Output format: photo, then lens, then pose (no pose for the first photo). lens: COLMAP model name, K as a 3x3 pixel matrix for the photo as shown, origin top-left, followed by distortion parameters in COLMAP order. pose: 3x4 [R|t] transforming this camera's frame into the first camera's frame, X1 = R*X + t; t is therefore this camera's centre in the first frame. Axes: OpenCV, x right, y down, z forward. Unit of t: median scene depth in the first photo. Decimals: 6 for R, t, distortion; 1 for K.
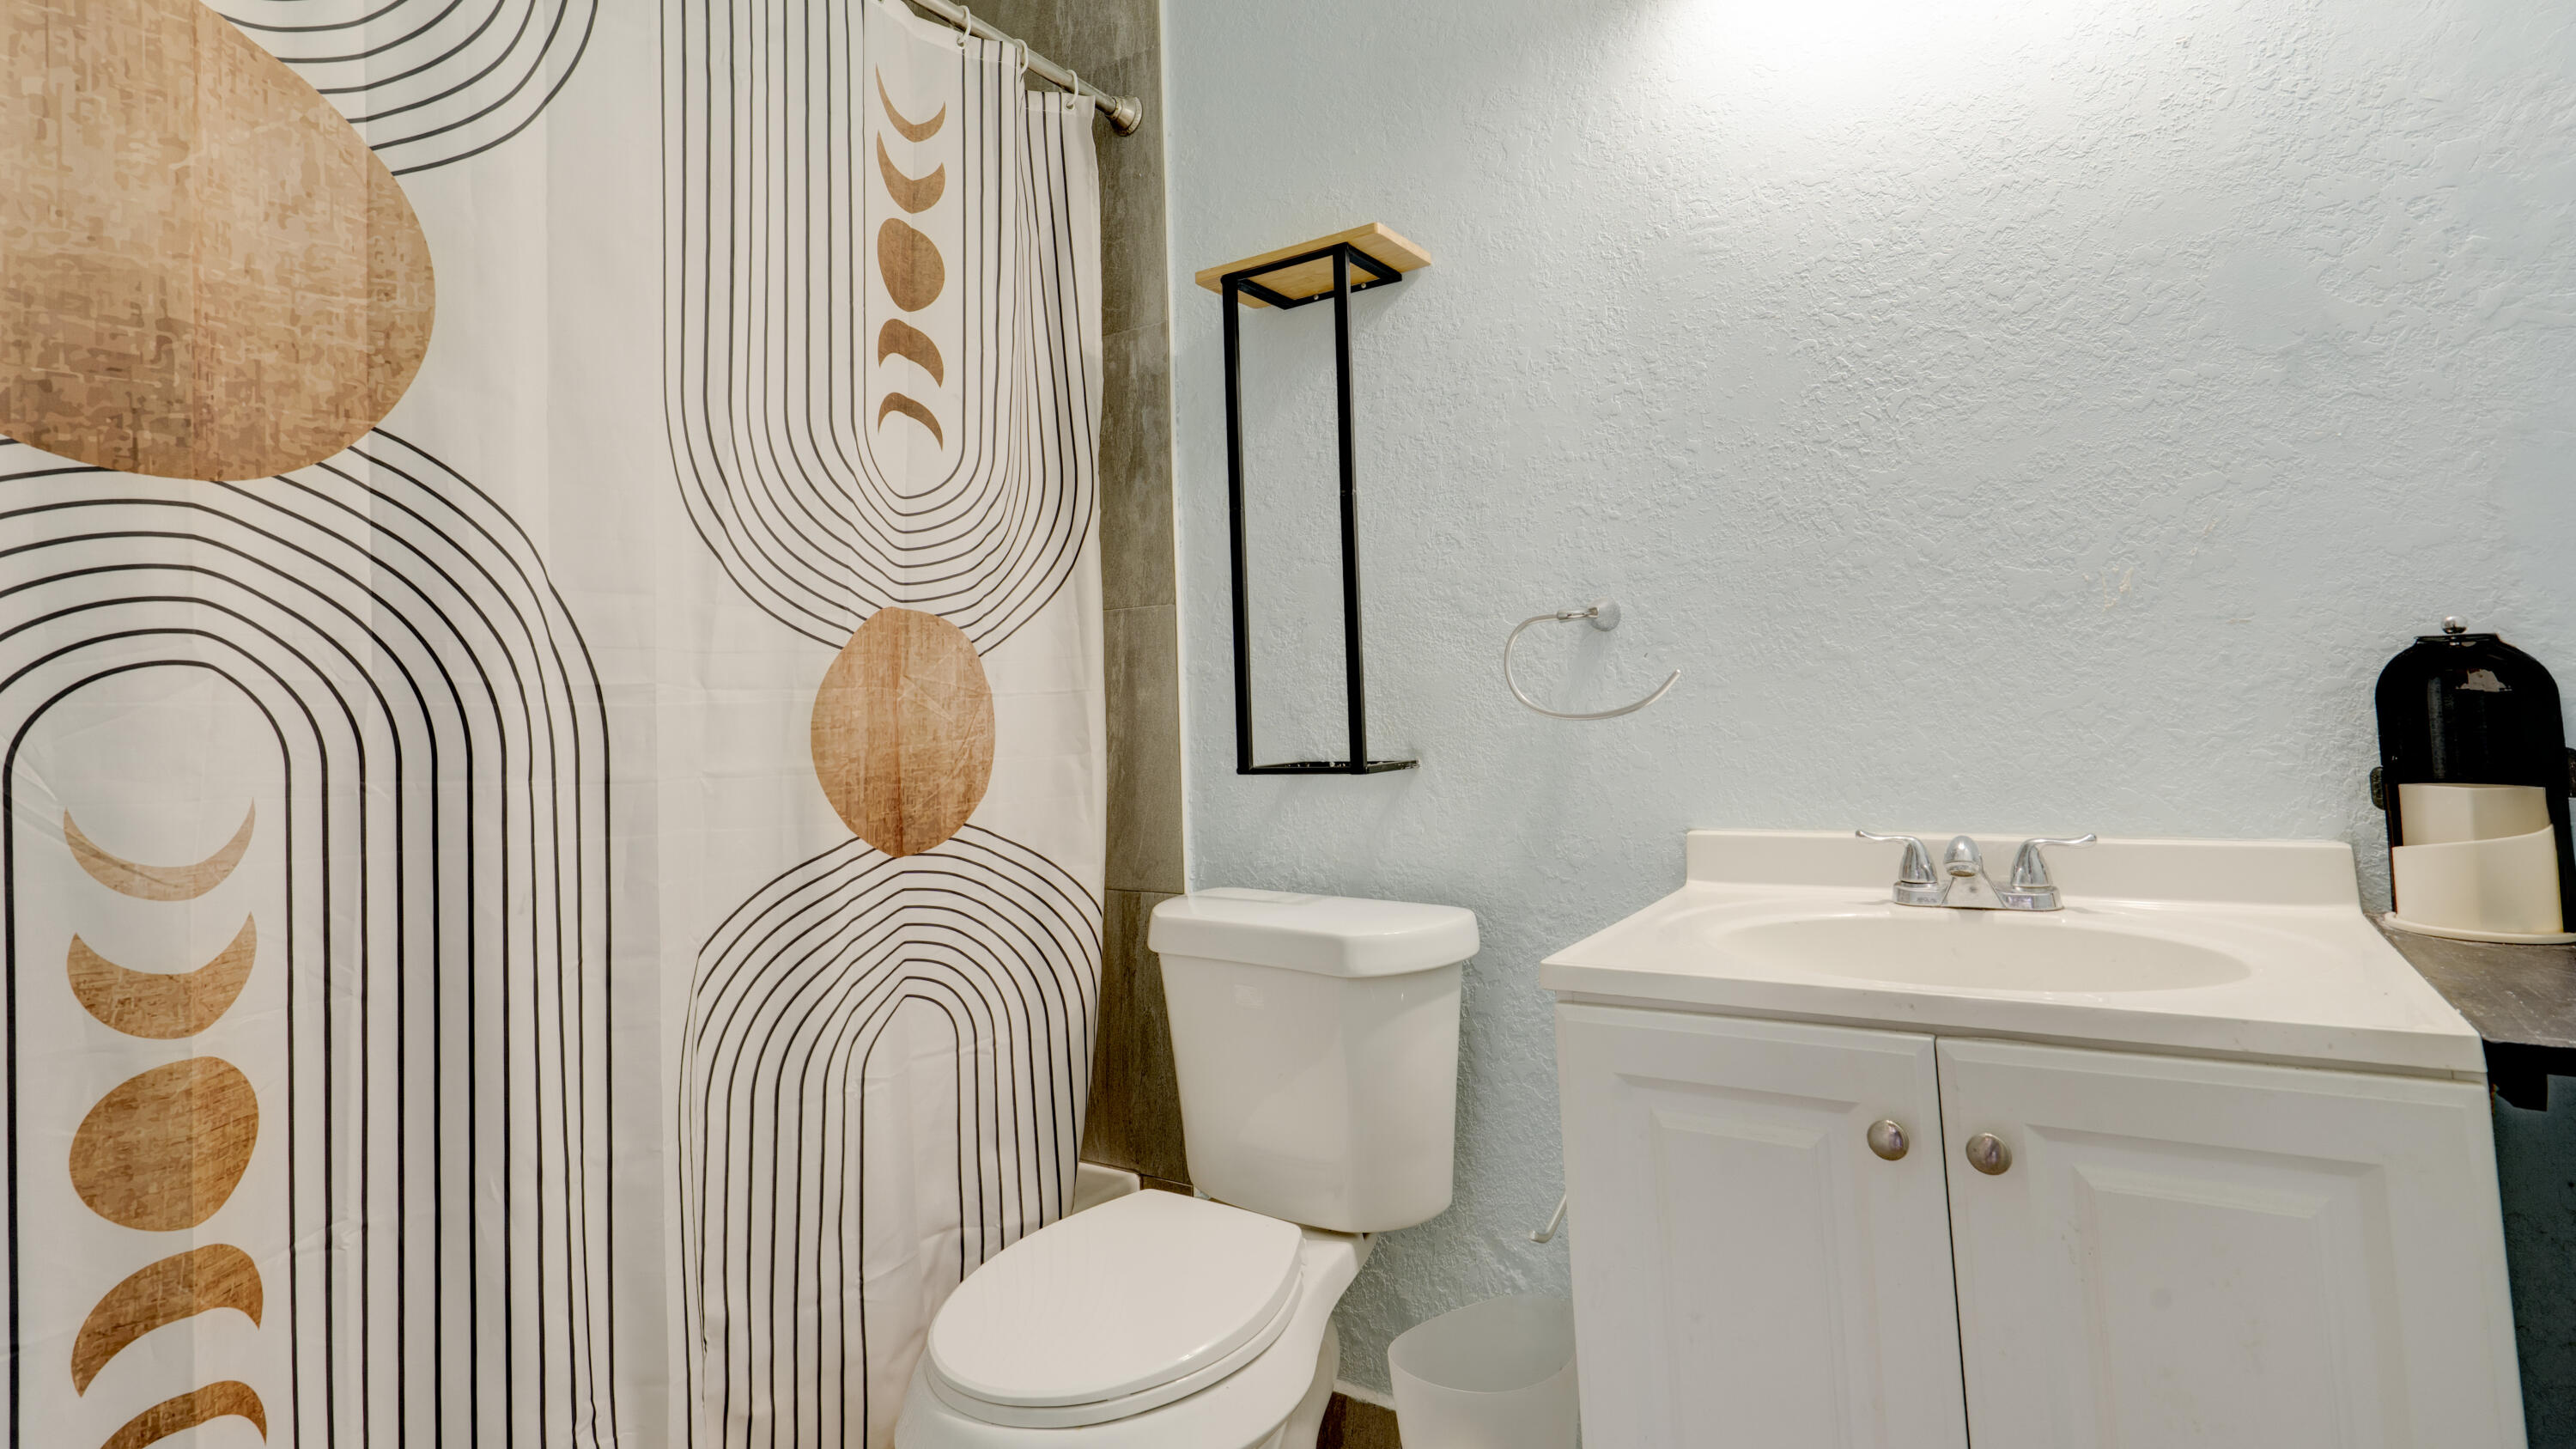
lens RADIAL K [[1206.0, 0, 1288.8], [0, 1206.0, 714.5], [0, 0, 1]] dist [-0.036477, 0.015128]
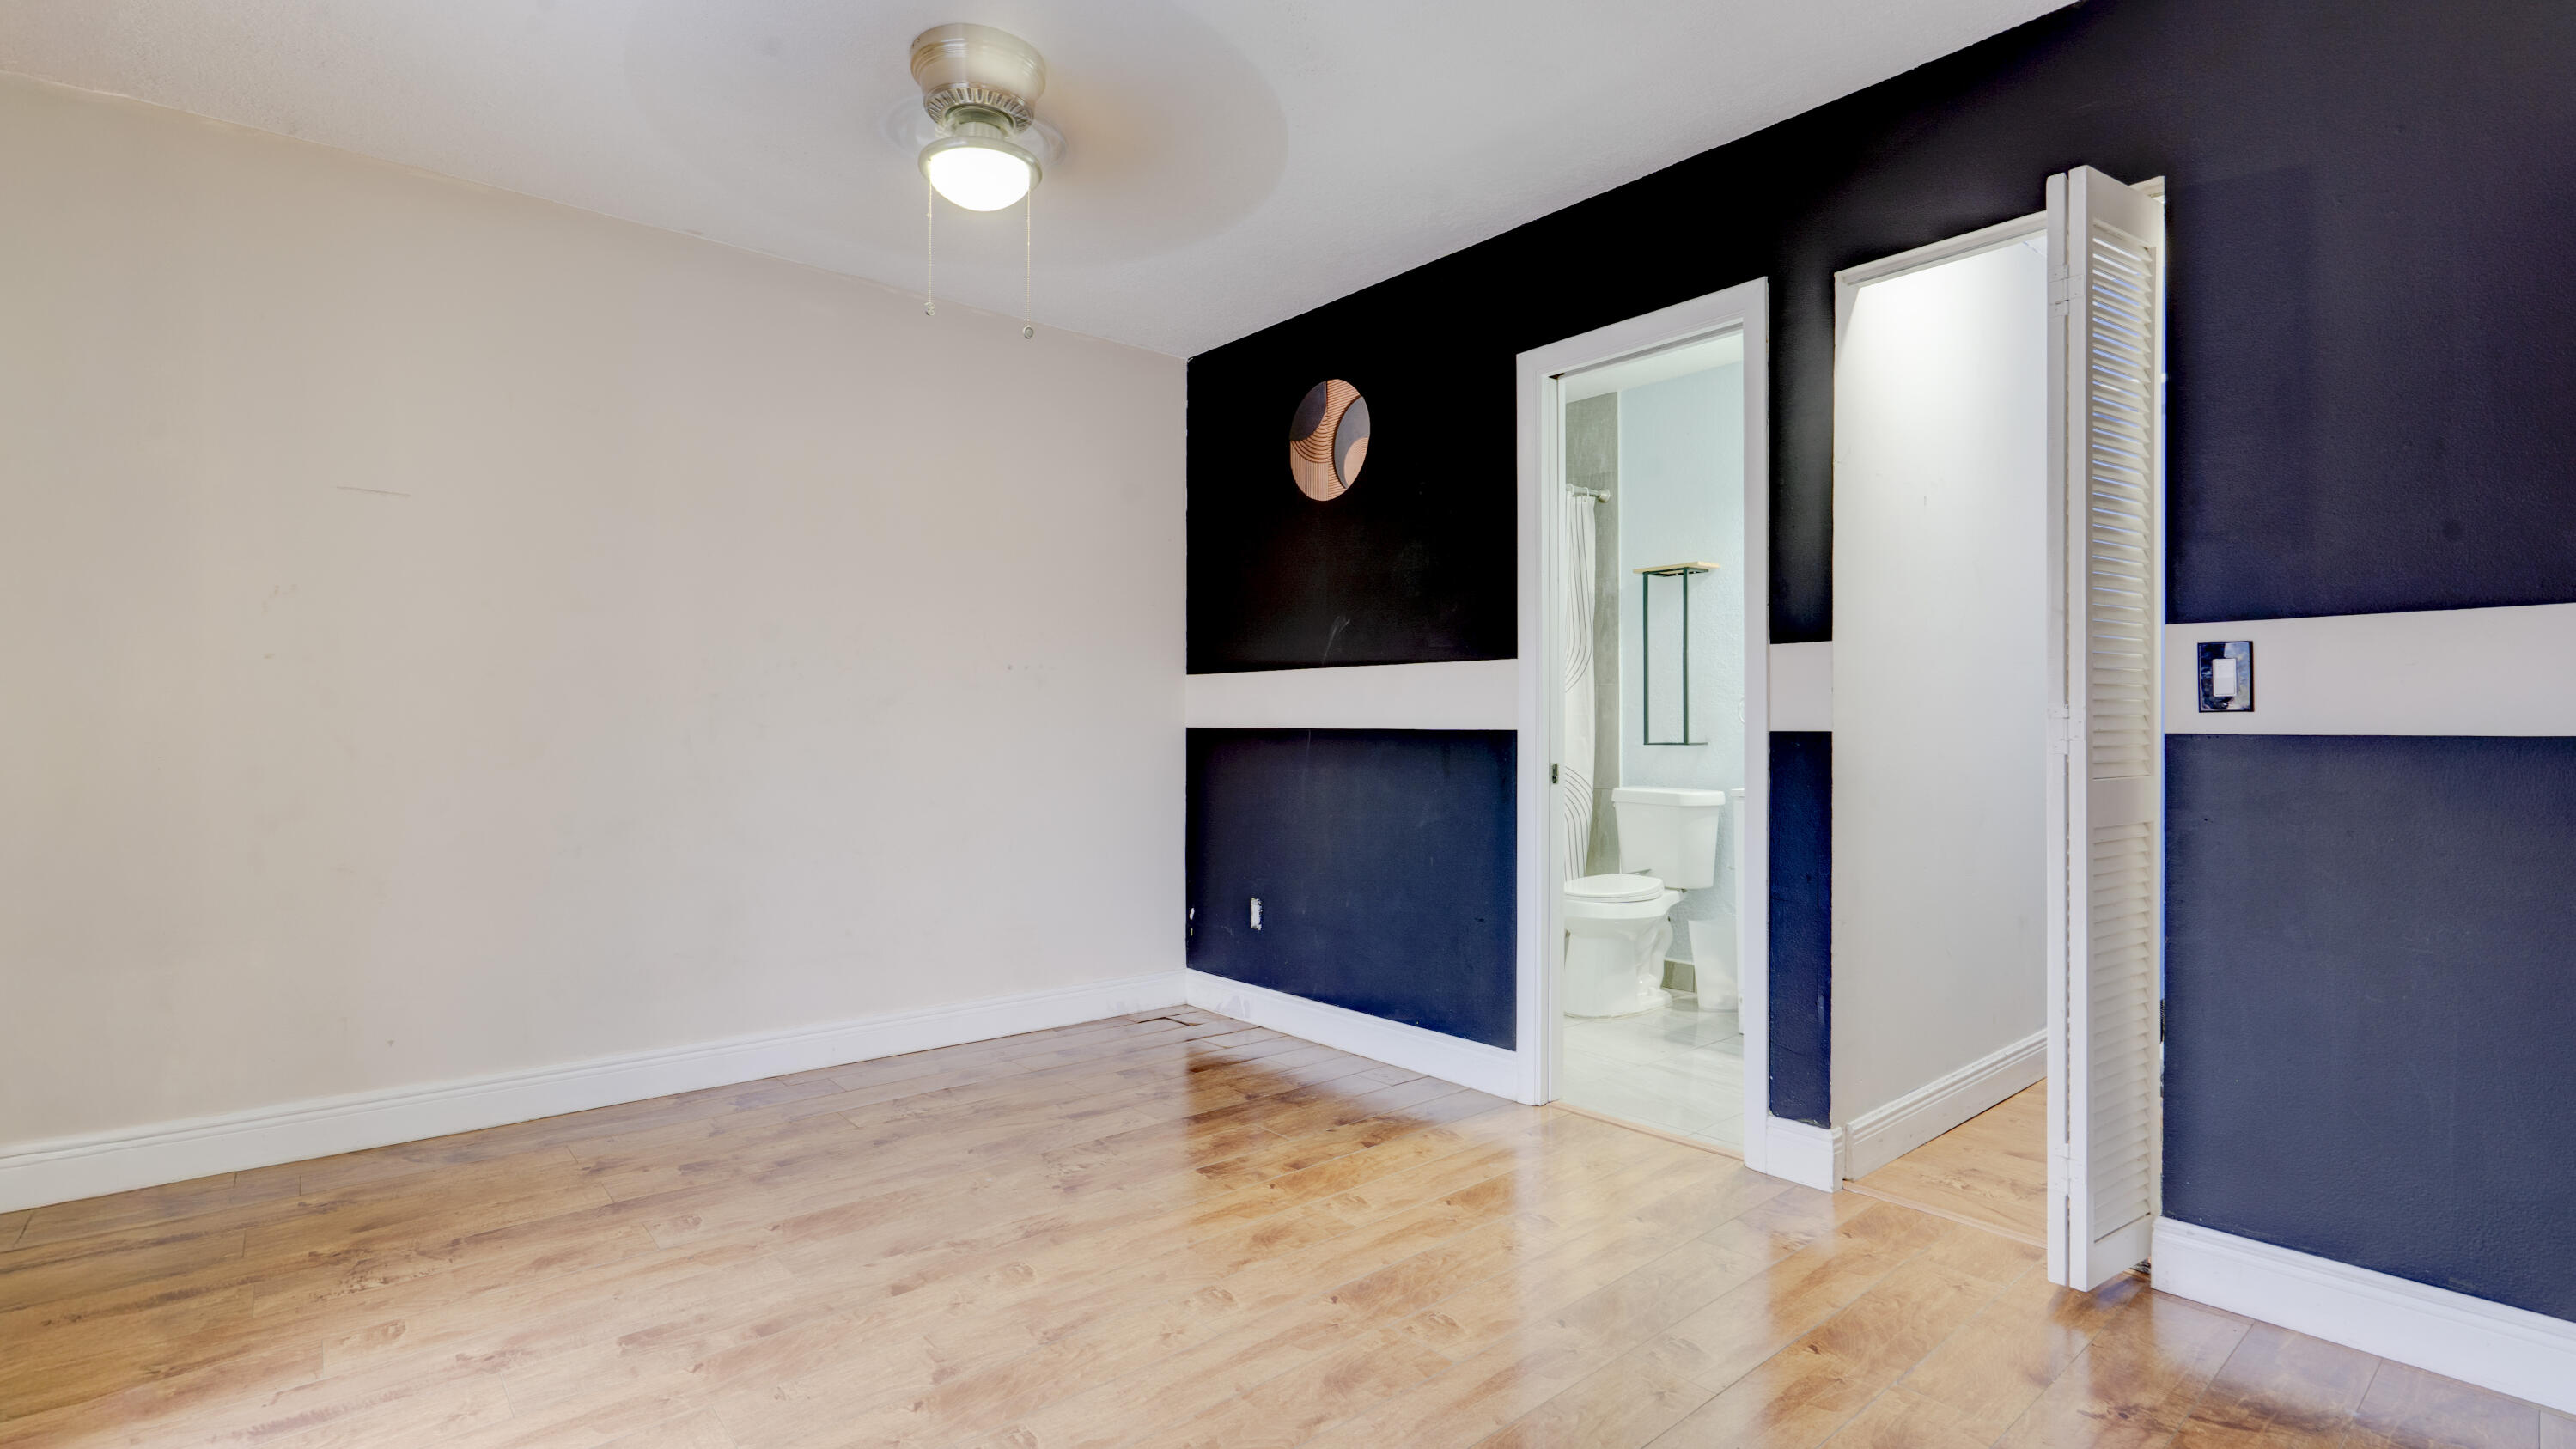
lens RADIAL K [[1205.8, 0, 1295.9], [0, 1205.8, 725.6], [0, 0, 1]] dist [-0.036477, 0.015128]
pose [[0.965888, 0.032697, -0.256889, -0.100633], [-0.023416, 0.998961, 0.039106, -0.084154], [0.257900, -0.031756, 0.965650, -1.879196]]
